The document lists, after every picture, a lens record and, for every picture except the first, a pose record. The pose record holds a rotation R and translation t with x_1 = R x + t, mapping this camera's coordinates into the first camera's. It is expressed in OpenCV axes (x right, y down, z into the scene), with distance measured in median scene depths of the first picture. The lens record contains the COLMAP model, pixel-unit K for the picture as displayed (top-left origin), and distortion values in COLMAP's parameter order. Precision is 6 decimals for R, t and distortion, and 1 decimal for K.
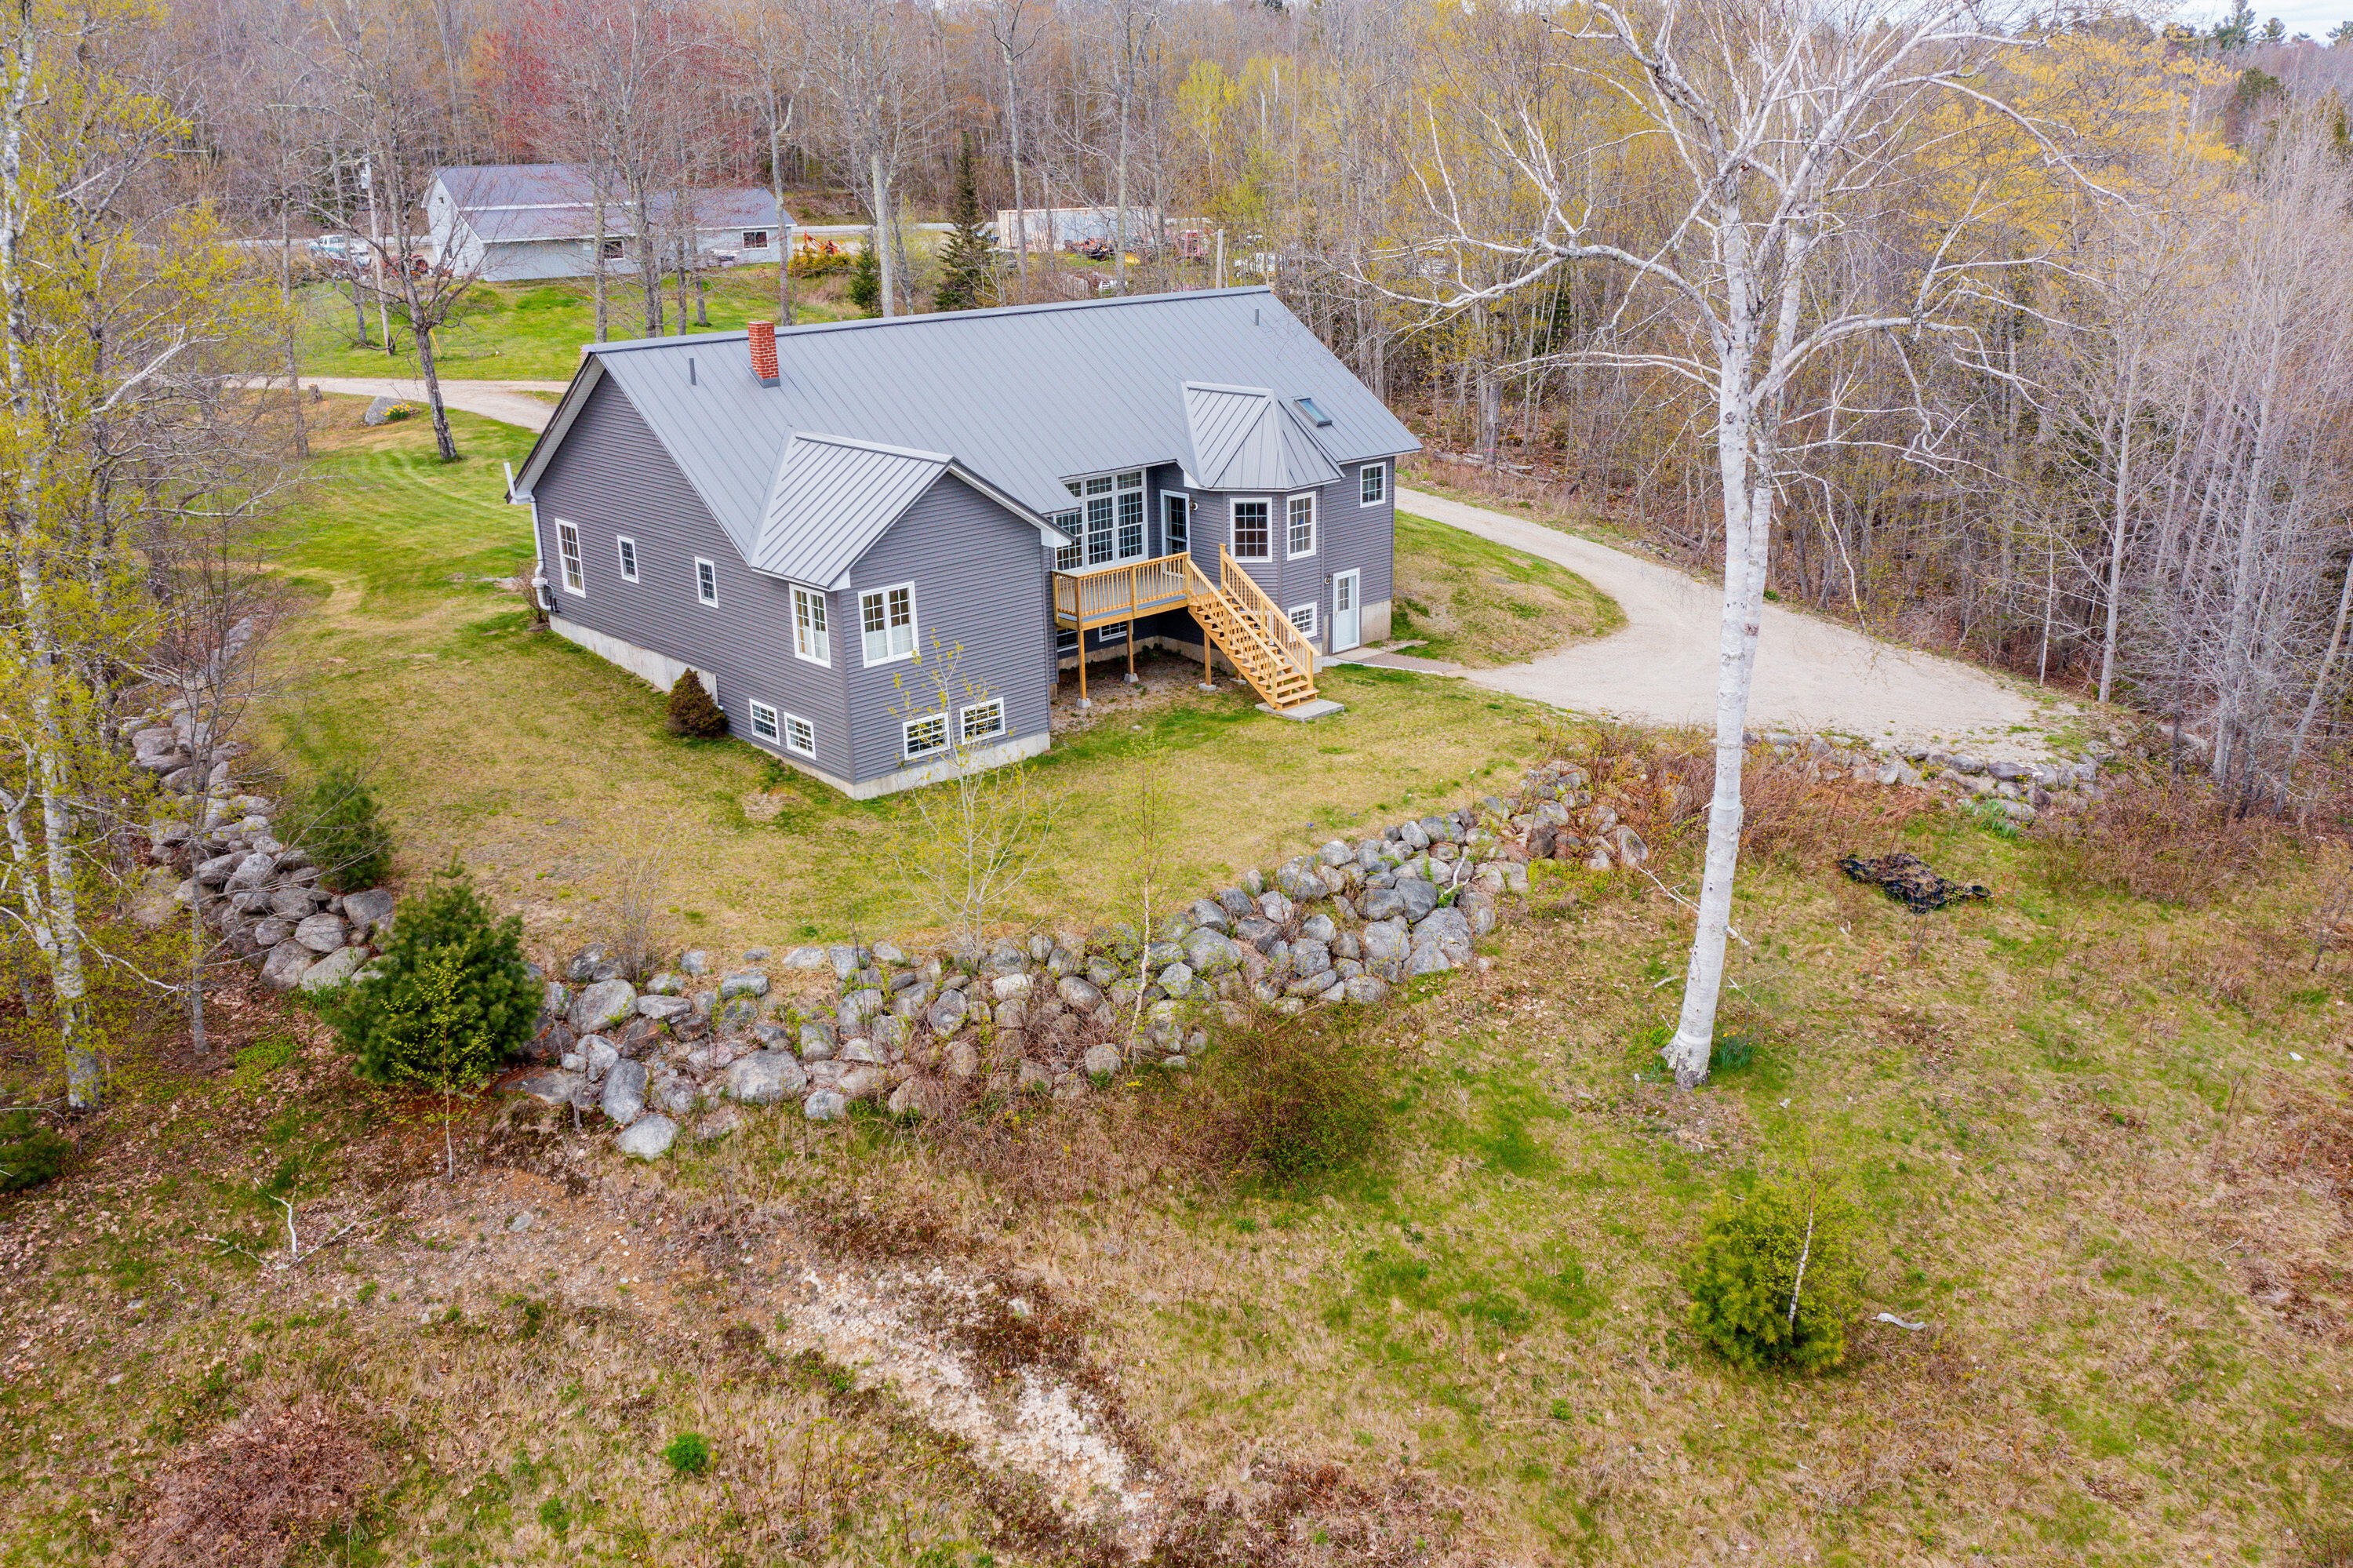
lens RADIAL K [[1854.1, 0, 1176.5], [0, 1854.1, 784.0], [0, 0, 1]] dist [-0.018630, -0.000021]
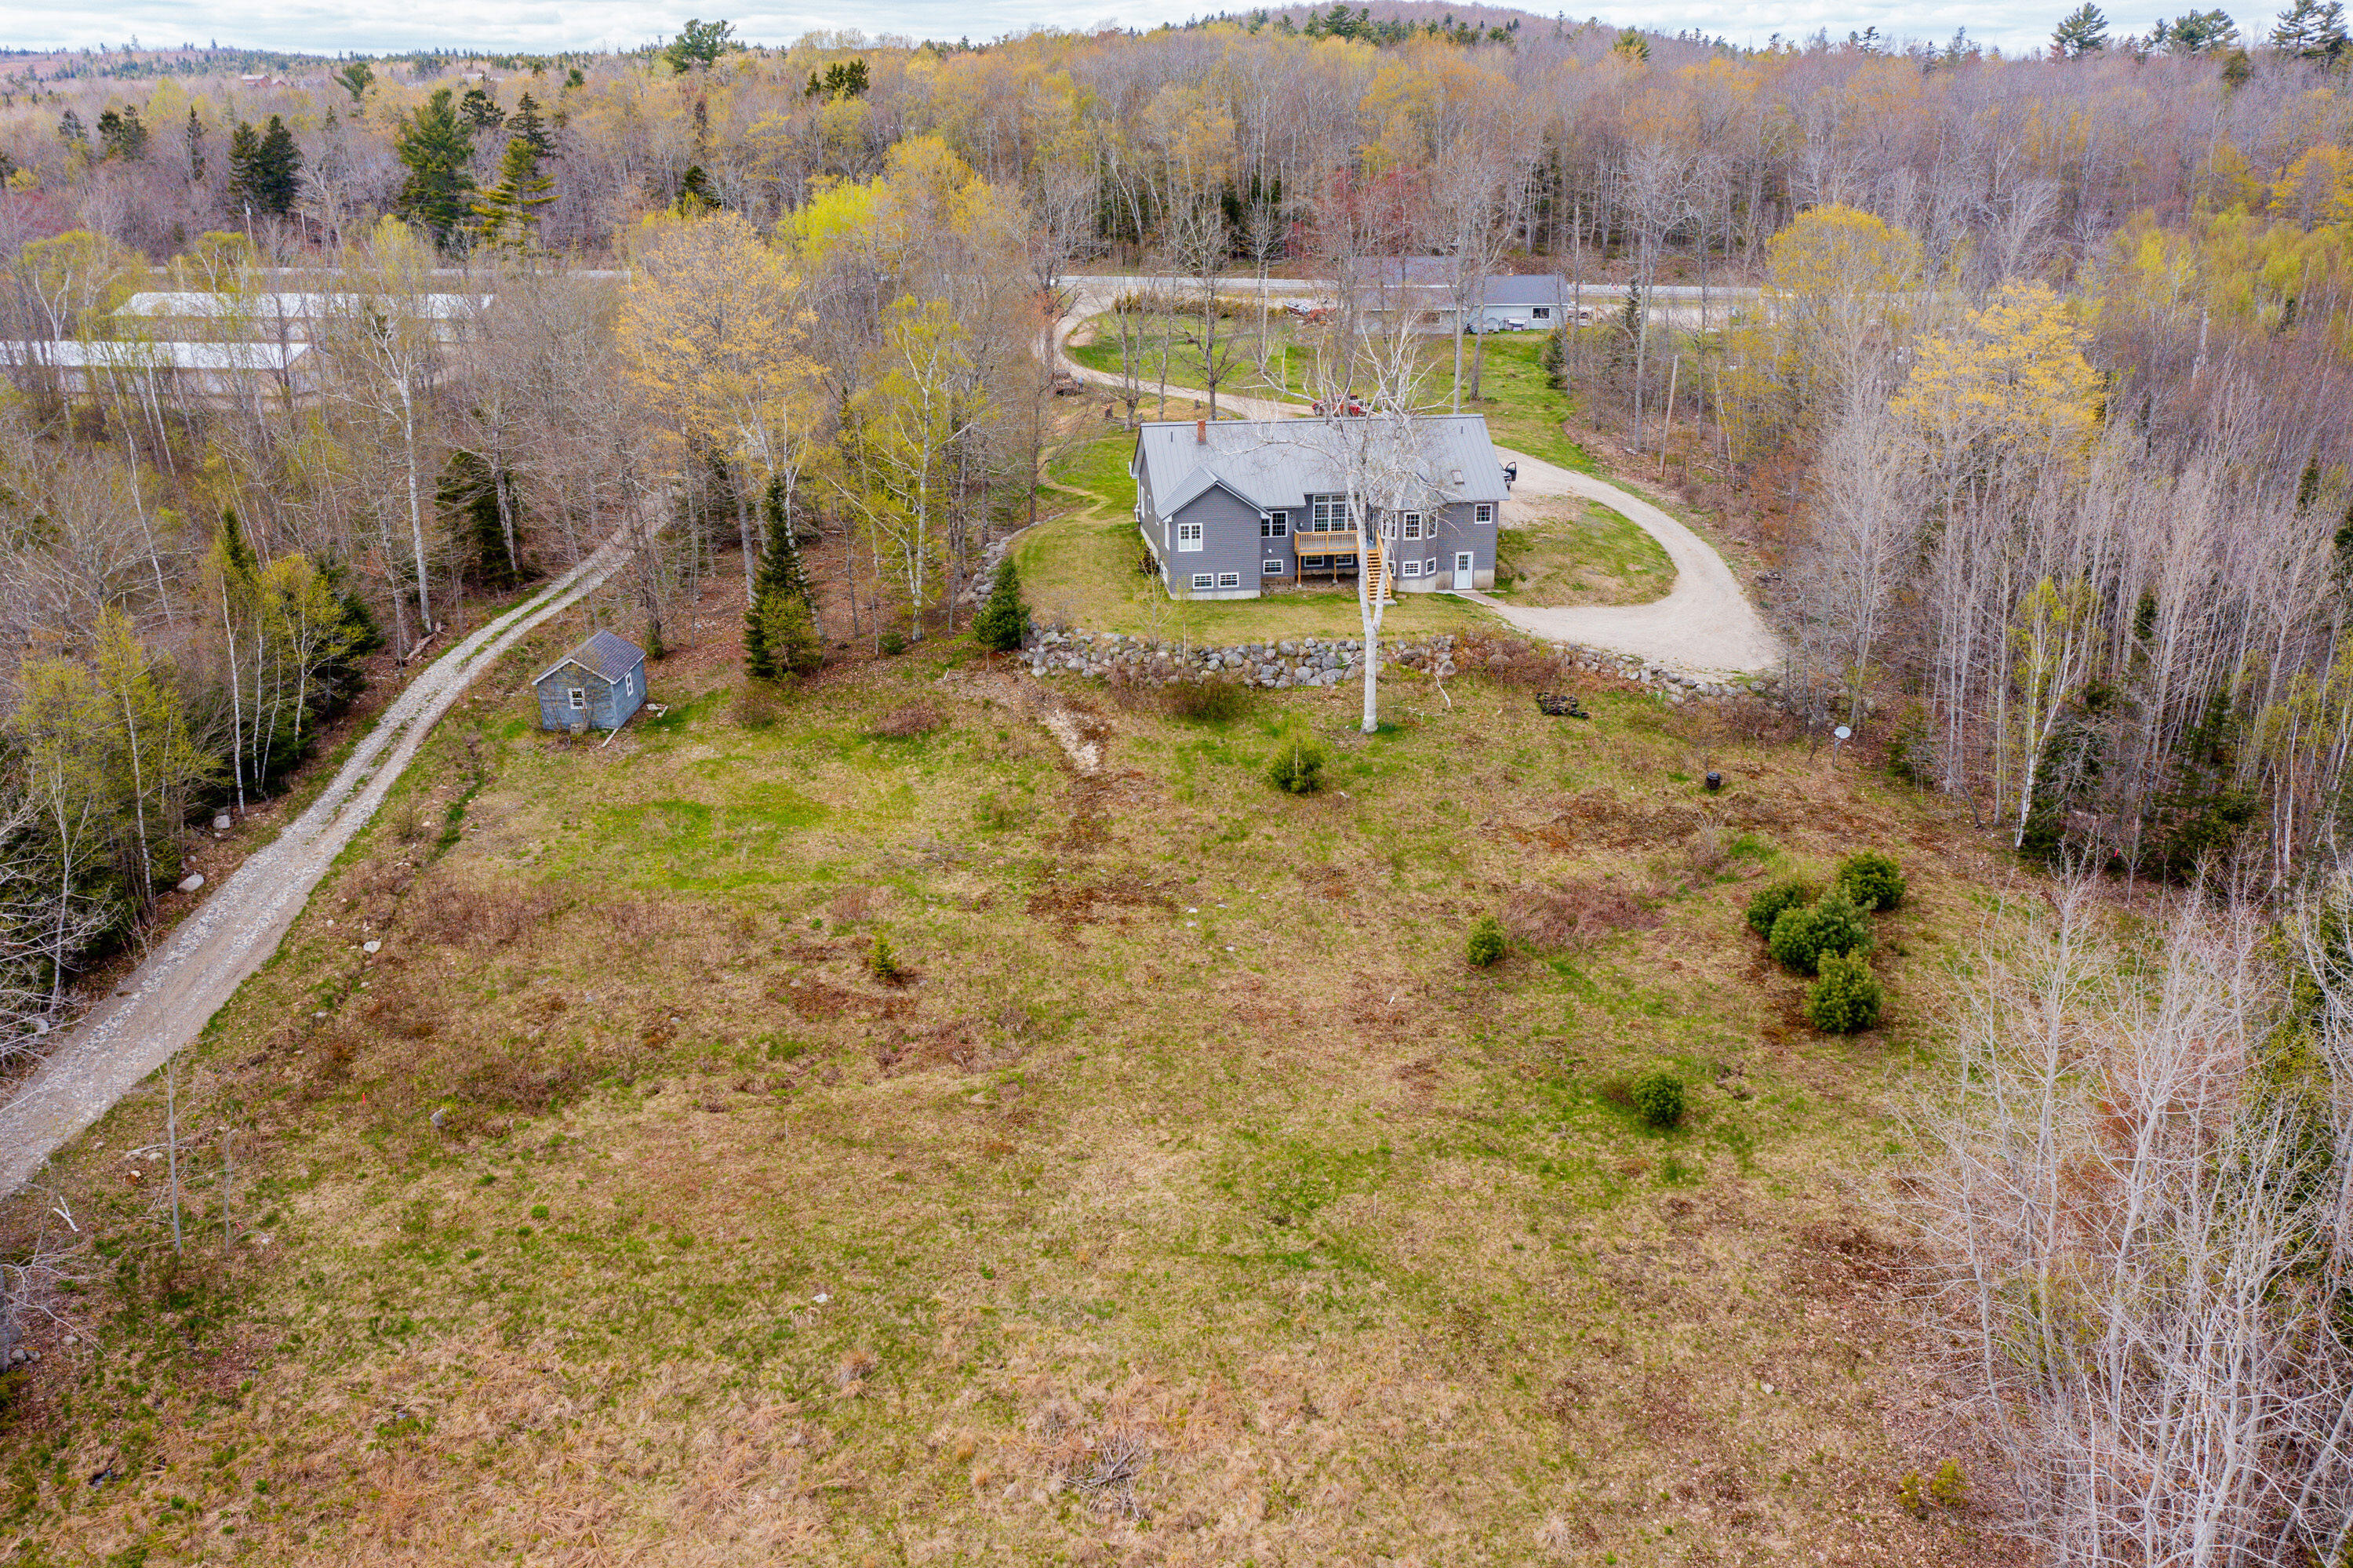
lens RADIAL K [[1815.7, 0, 1176.5], [0, 1815.7, 784.0], [0, 0, 1]] dist [-0.018003, -0.002153]
pose [[0.828496, 0.198887, -0.523487, 1.666764], [-0.190568, 0.979146, 0.070403, 0.110314], [0.526572, 0.041432, 0.849120, -1.636228]]
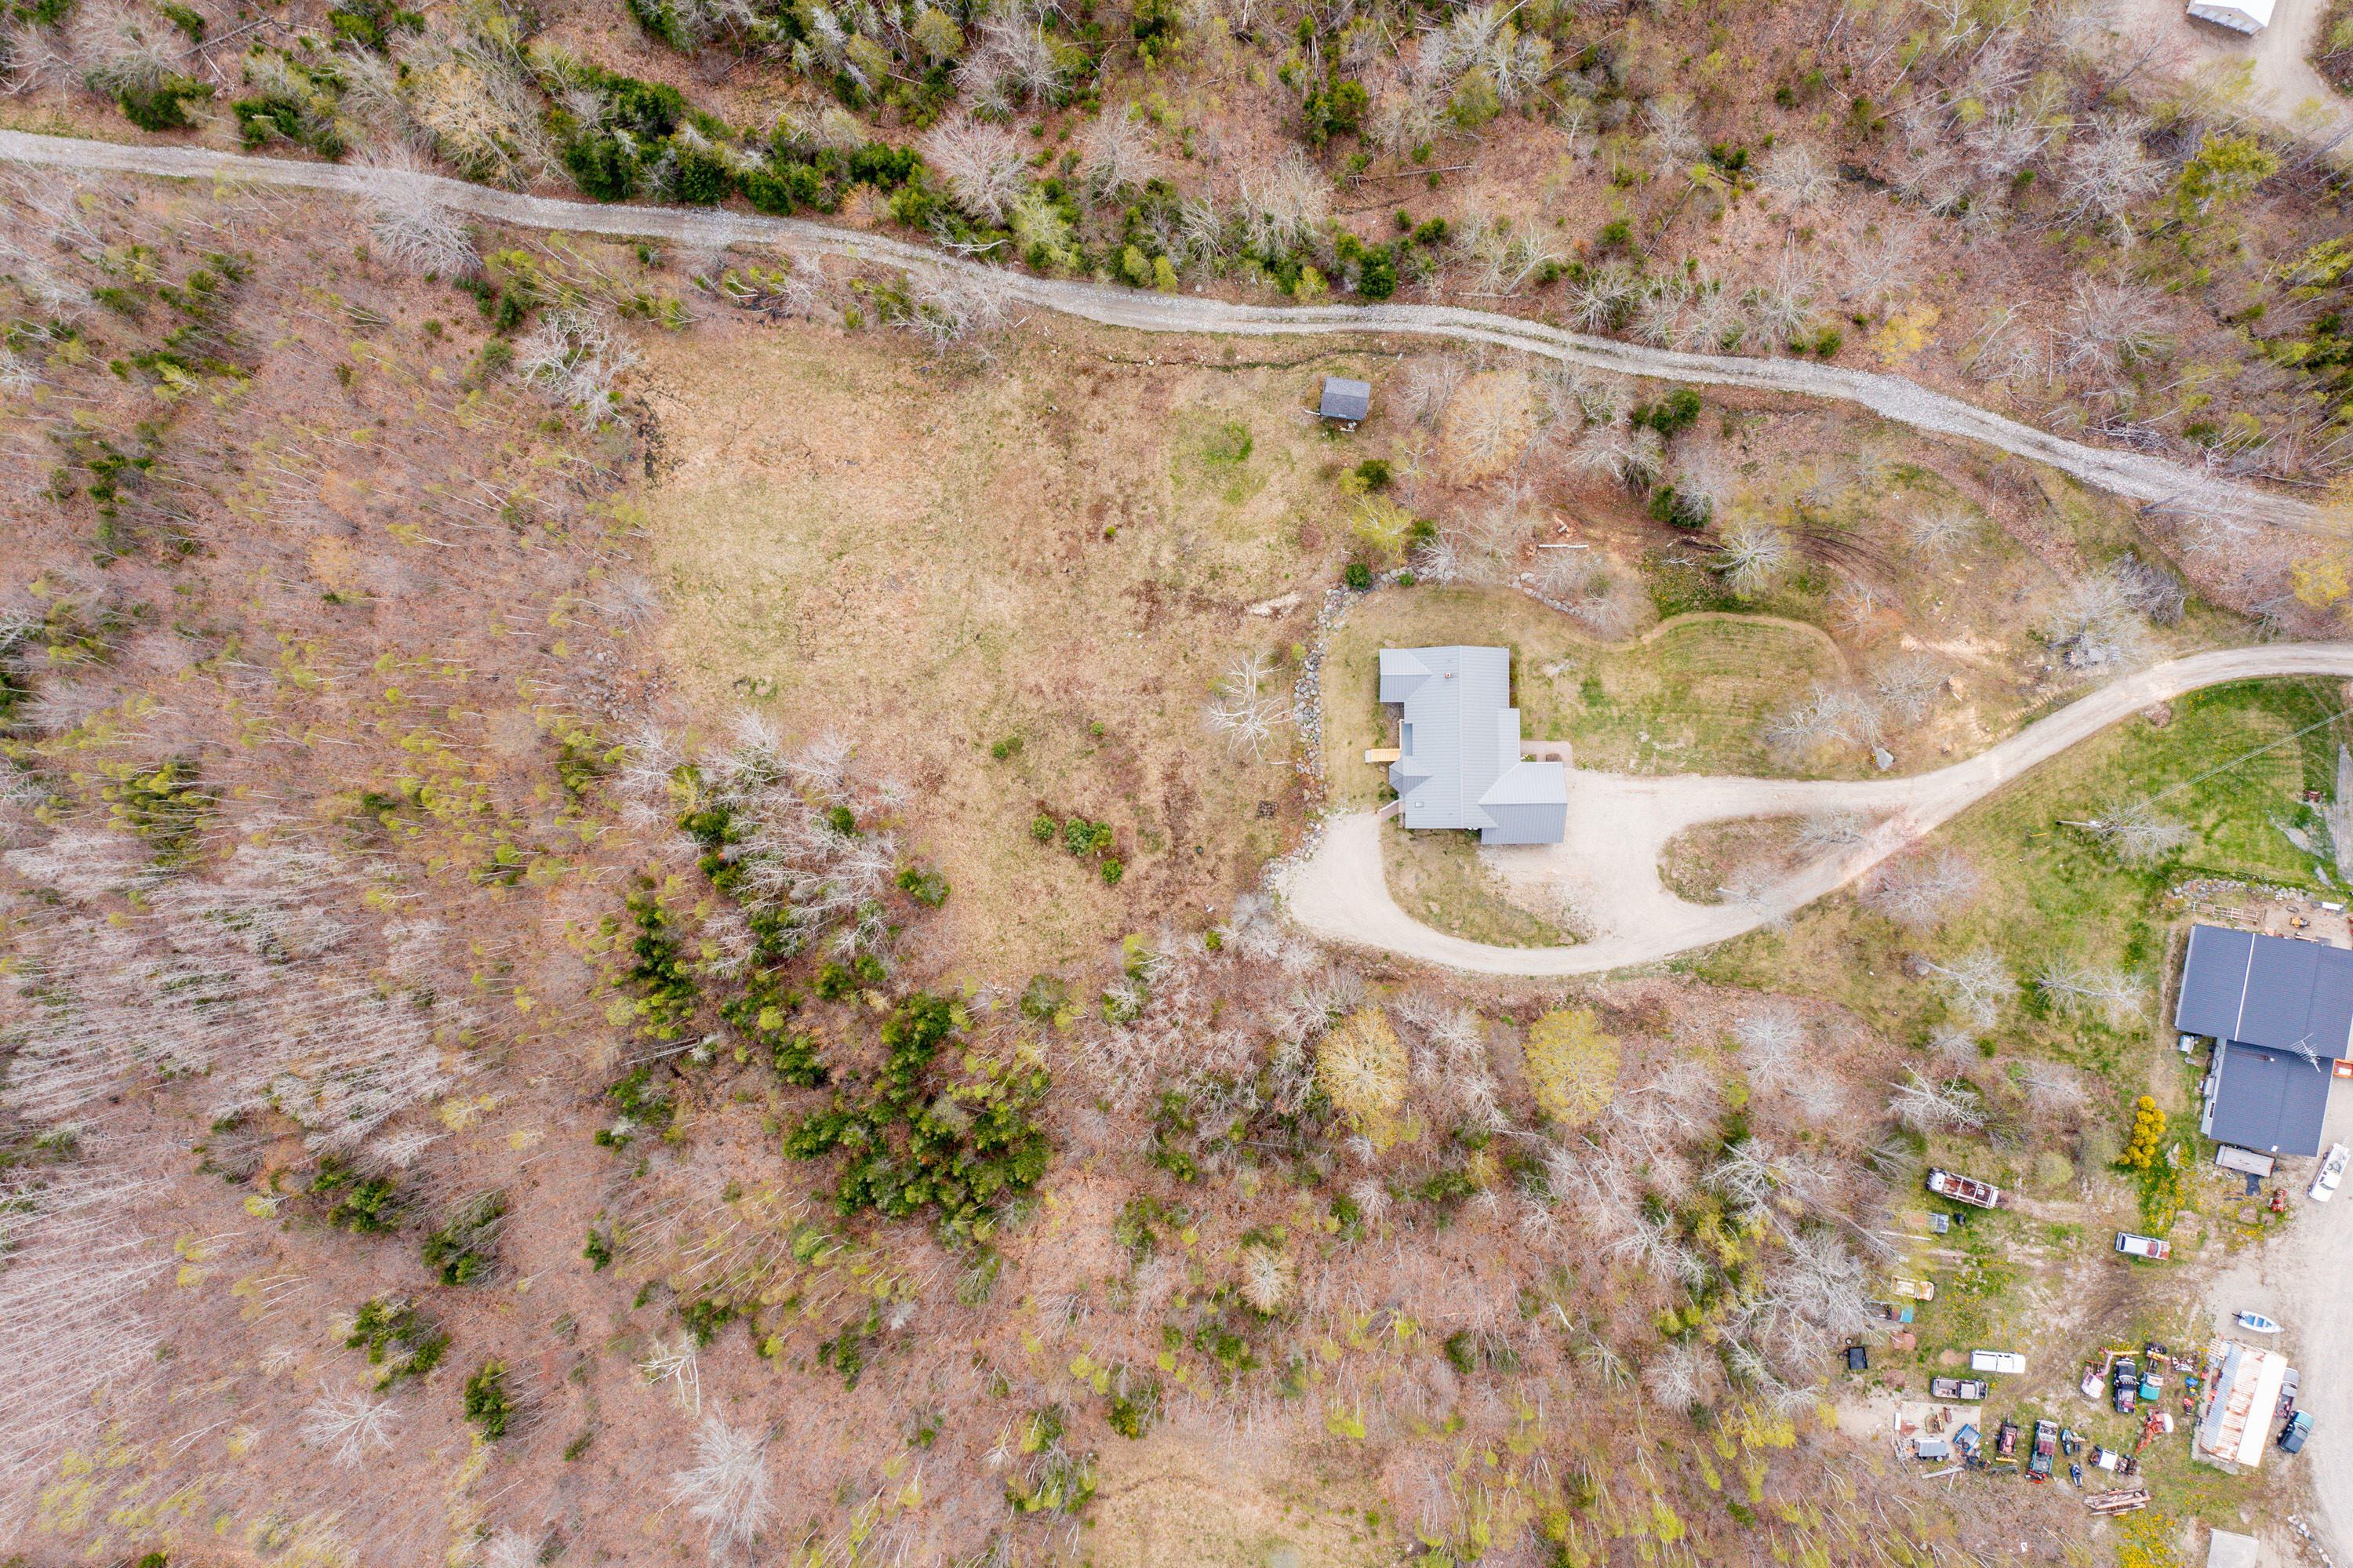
lens RADIAL K [[1815.7, 0, 1176.5], [0, 1815.7, 784.0], [0, 0, 1]] dist [-0.018003, -0.002153]
pose [[-0.666627, 0.745315, 0.010682, 0.634006], [-0.226326, -0.216043, 0.949790, -6.837880], [0.710201, 0.630738, 0.312704, -1.264907]]
